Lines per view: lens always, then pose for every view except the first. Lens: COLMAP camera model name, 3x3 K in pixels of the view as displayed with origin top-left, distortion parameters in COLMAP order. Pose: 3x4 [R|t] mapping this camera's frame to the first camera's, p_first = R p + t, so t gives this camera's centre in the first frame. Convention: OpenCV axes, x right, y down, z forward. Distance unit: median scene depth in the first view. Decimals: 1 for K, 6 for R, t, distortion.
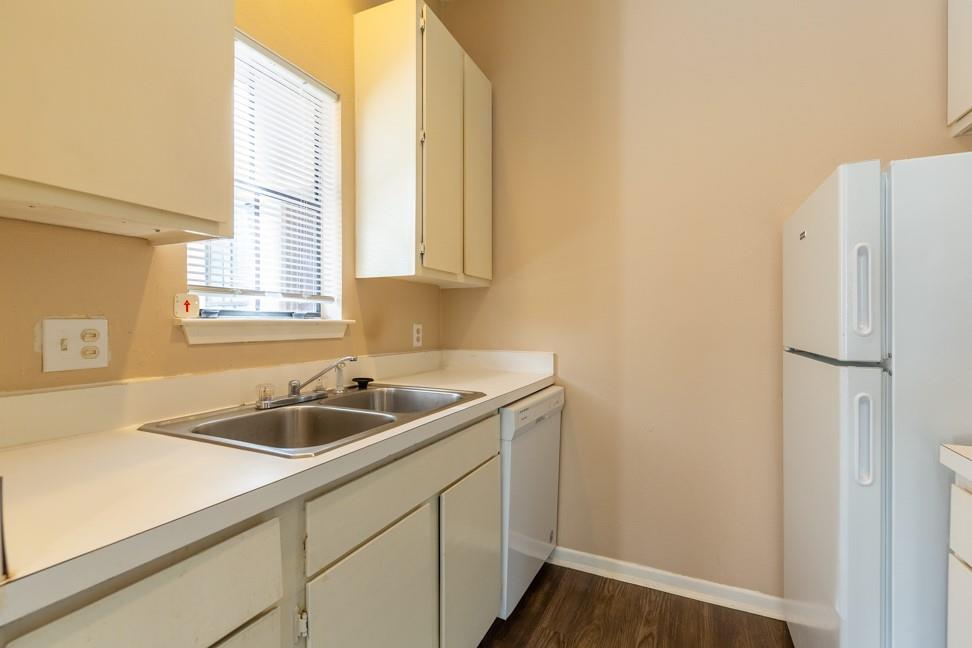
lens RADIAL K [[438.6, 0, 479.3], [0, 438.6, 323.6], [0, 0, 1]] dist [0.011333, -0.004329]
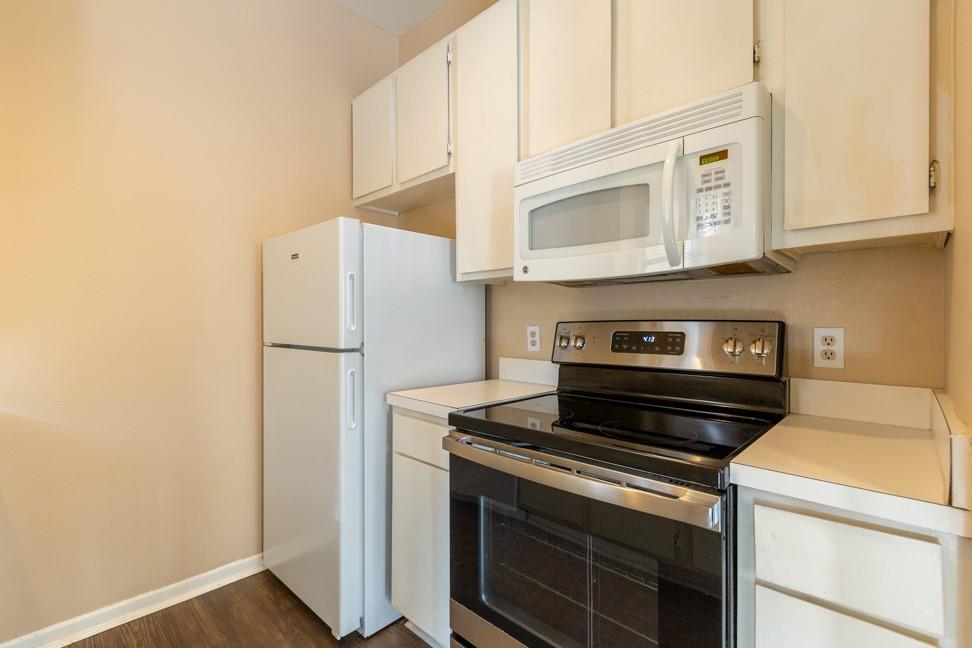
lens RADIAL K [[438.6, 0, 486.6], [0, 438.6, 324.6], [0, 0, 1]] dist [0.011333, -0.004329]
pose [[0.315657, -0.000513, 0.948873, -0.263233], [-0.001362, 0.999999, 0.000994, 0.000177], [-0.948872, -0.001606, 0.315656, 0.041984]]
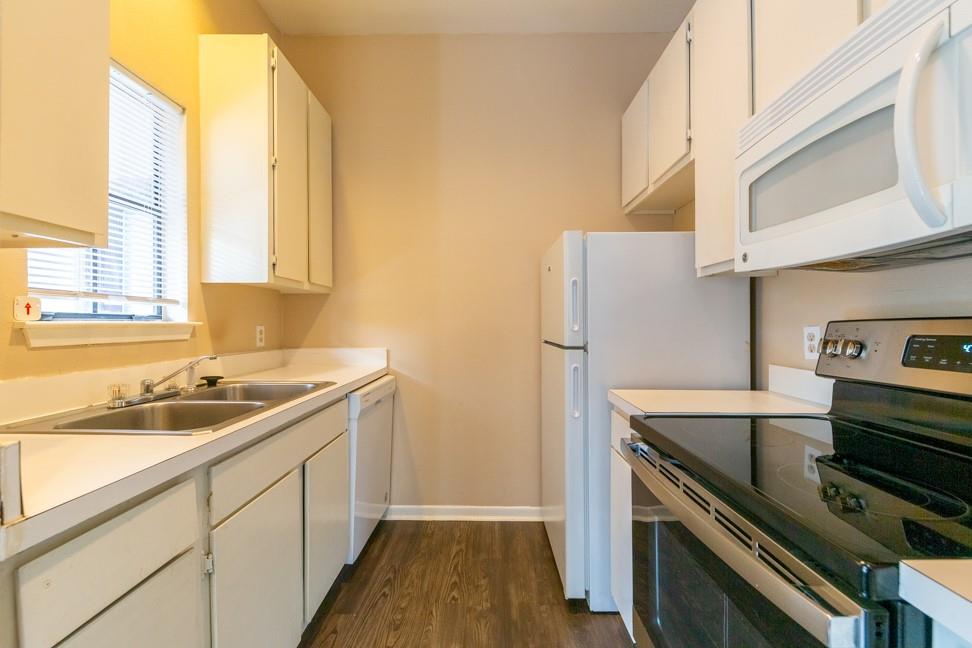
lens RADIAL K [[402.8, 0, 472.1], [0, 402.8, 322.5], [0, 0, 1]] dist [0.001647, -0.000426]
pose [[0.917690, -0.001112, 0.397296, -0.080087], [0.003196, 0.999984, -0.004583, -0.001070], [-0.397285, 0.005475, 0.917679, -0.177636]]
